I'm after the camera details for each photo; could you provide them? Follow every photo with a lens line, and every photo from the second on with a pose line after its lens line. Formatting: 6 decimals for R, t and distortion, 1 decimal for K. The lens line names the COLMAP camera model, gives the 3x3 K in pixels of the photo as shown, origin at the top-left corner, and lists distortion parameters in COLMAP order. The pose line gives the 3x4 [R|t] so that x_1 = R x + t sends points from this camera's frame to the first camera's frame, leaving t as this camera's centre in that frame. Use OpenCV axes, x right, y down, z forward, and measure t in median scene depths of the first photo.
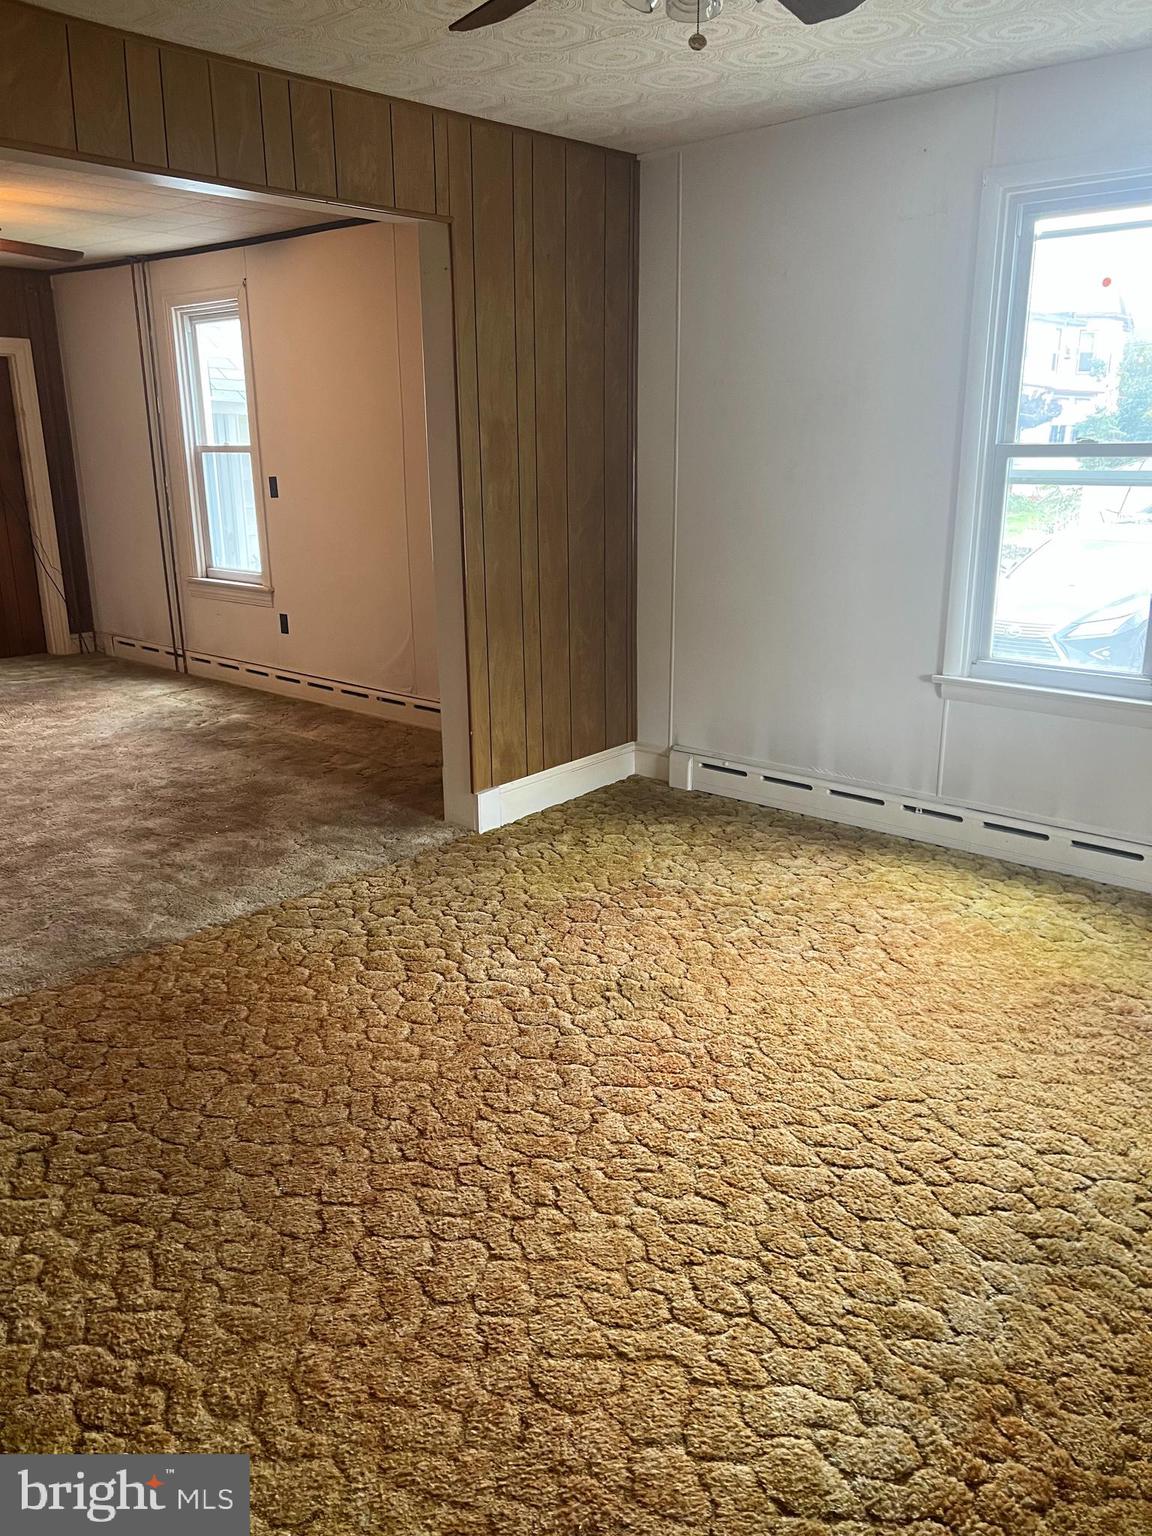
lens RADIAL K [[1155.0, 0, 574.7], [0, 1155.0, 768.1], [0, 0, 1]] dist [0.026733, -0.016982]
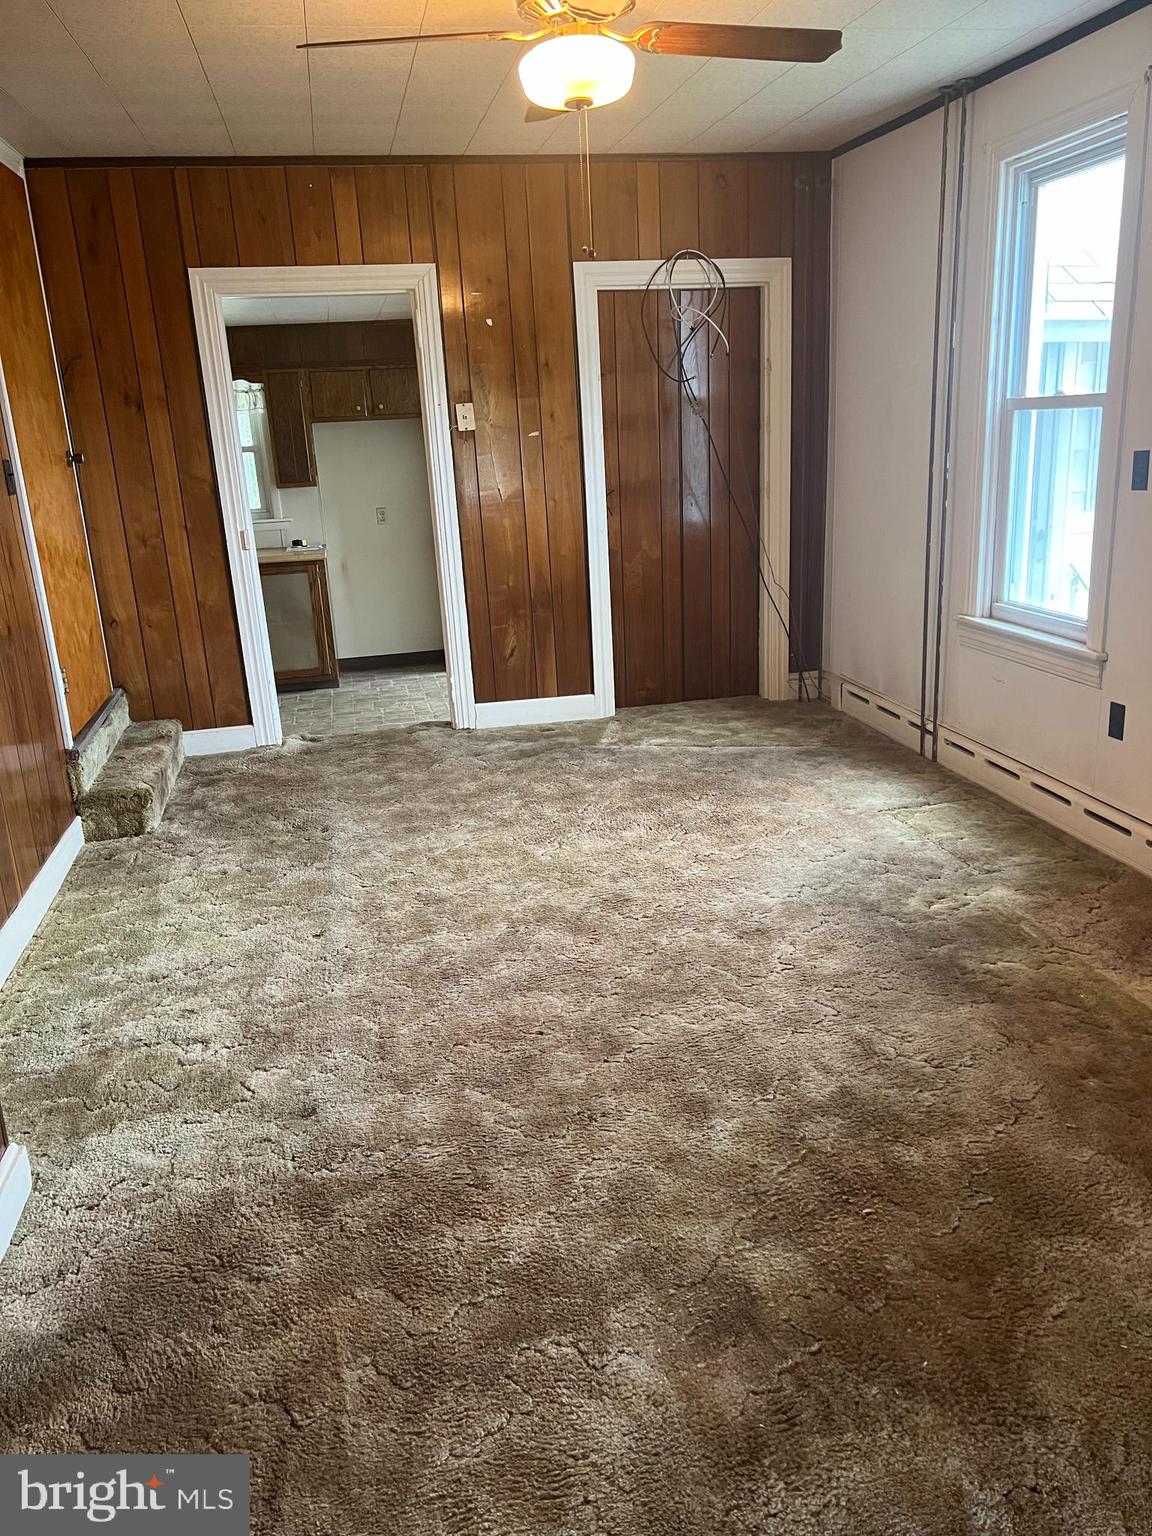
lens RADIAL K [[1155.0, 0, 574.3], [0, 1155.0, 767.4], [0, 0, 1]] dist [0.026733, -0.016982]
pose [[0.794624, 0.145284, -0.589462, -0.128094], [-0.124746, 0.989299, 0.075668, -0.112404], [0.594148, 0.013405, 0.804244, 0.406353]]
